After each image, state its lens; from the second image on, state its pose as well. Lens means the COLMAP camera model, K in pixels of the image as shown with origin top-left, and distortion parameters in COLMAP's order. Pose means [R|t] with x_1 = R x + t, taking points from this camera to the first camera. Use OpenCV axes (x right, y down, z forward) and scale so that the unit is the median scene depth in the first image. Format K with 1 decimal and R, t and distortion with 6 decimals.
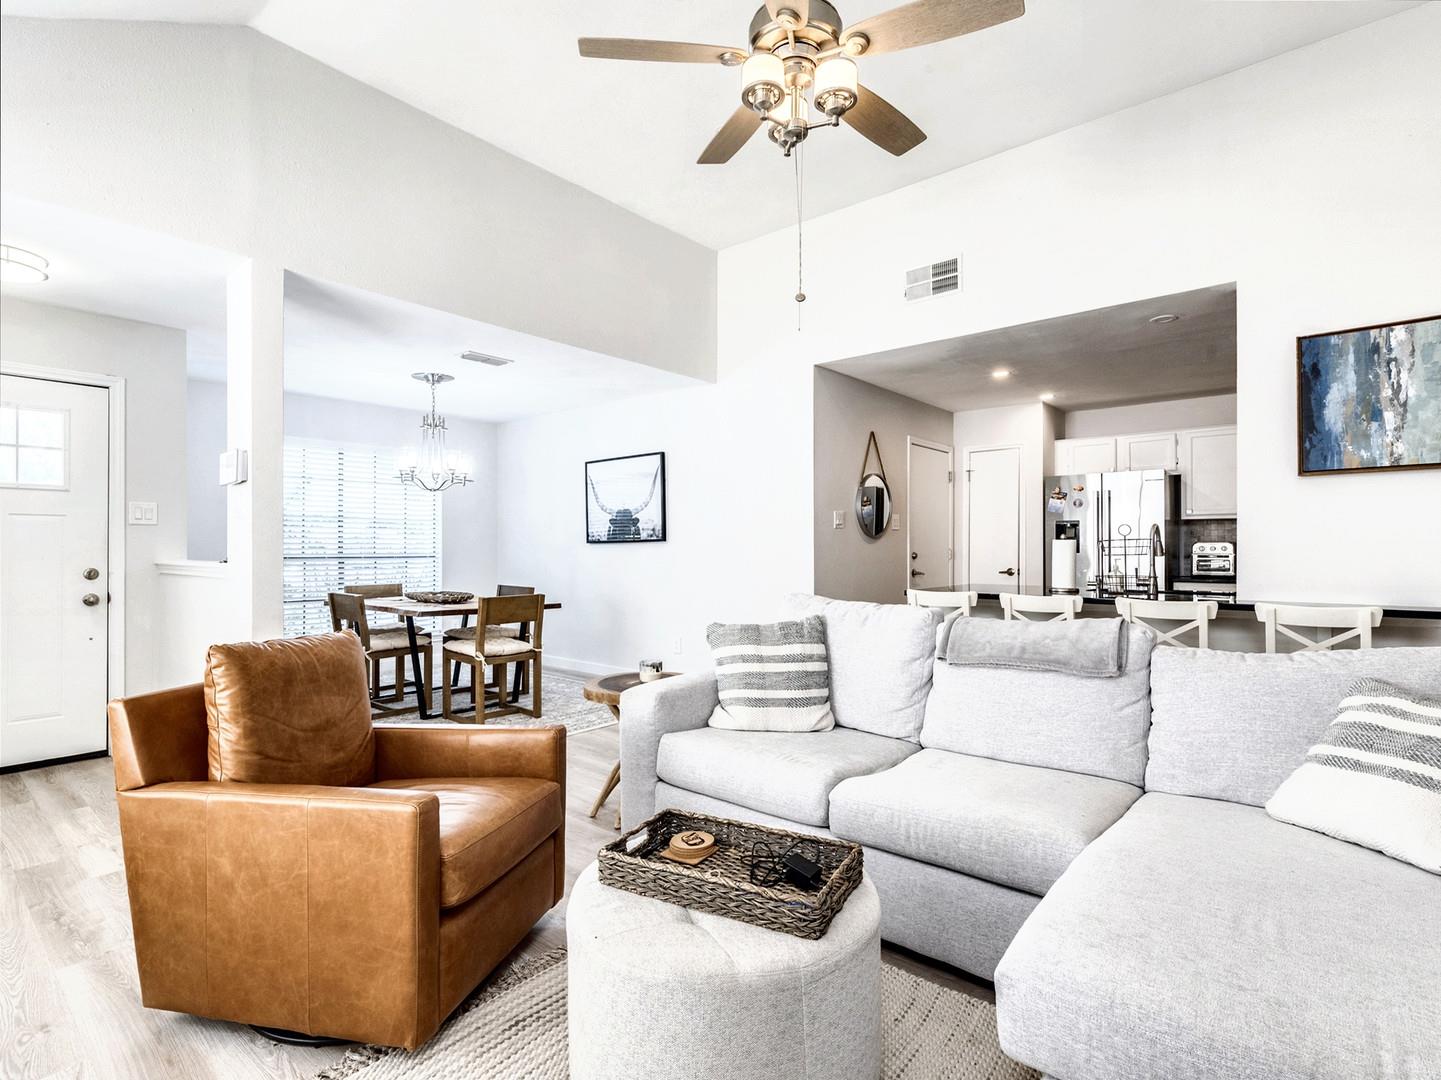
lens RADIAL K [[725.1, 0, 724.0], [0, 725.1, 547.1], [0, 0, 1]] dist [0.000947, 0.000053]
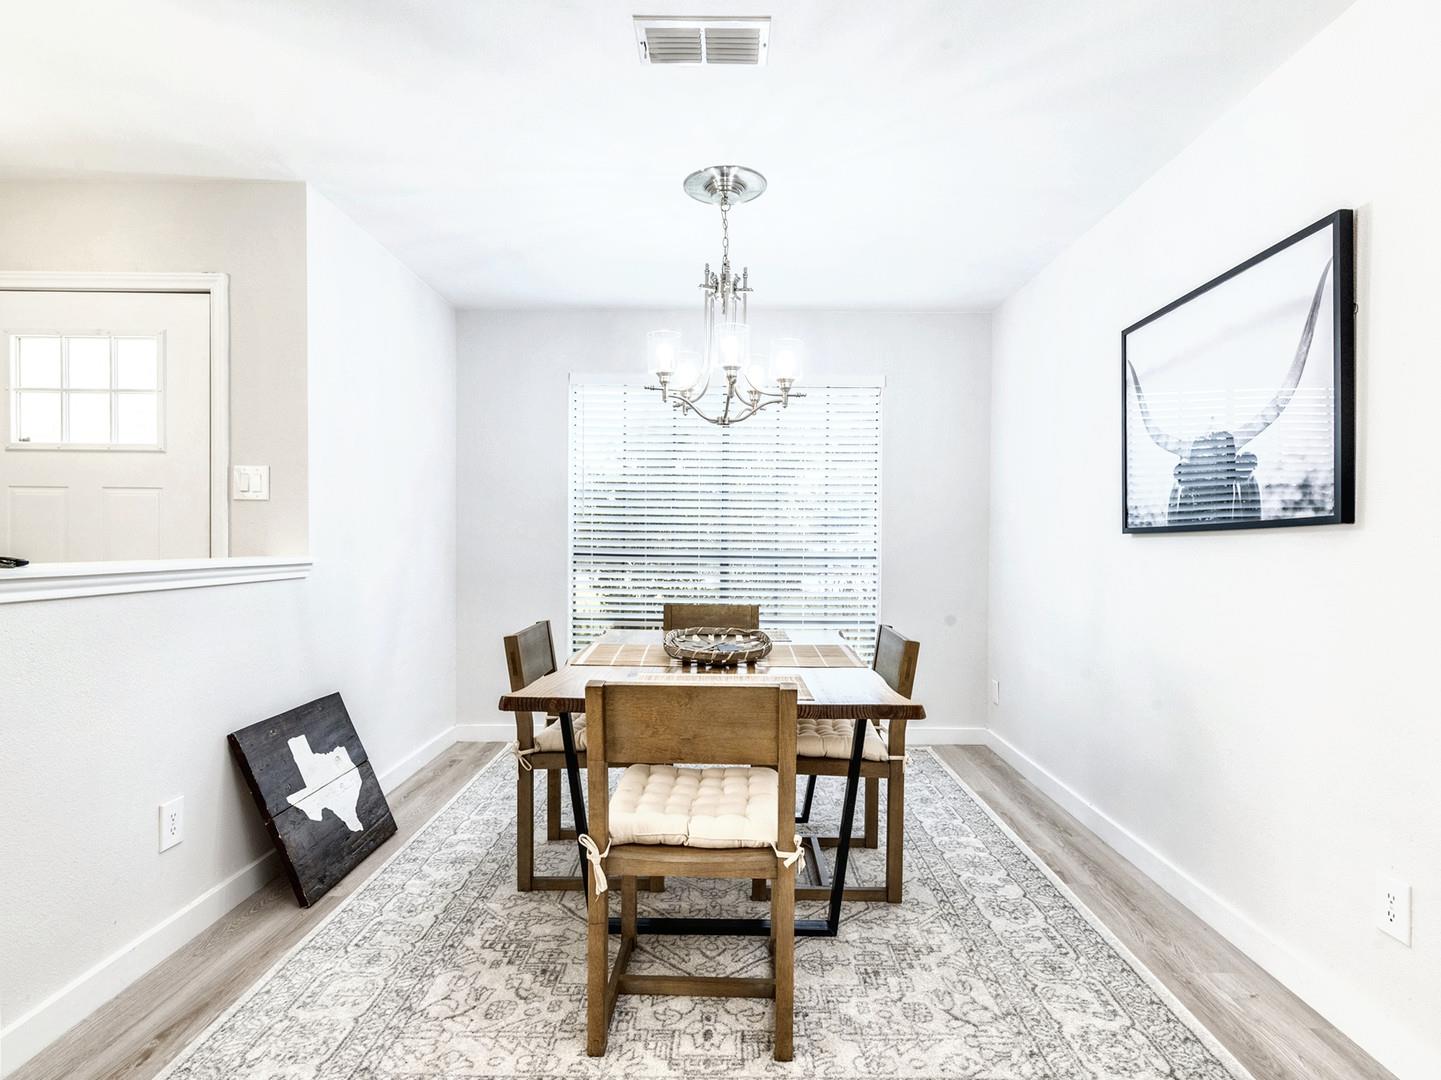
lens RADIAL K [[765.5, 0, 720.5], [0, 765.5, 540.0], [0, 0, 1]] dist [0.001293, 0.000466]
pose [[0.642537, 0.004102, -0.766244, -0.009835], [-0.009258, 0.999954, -0.002411, 0.001279], [0.766199, 0.008643, 0.642546, 0.613787]]
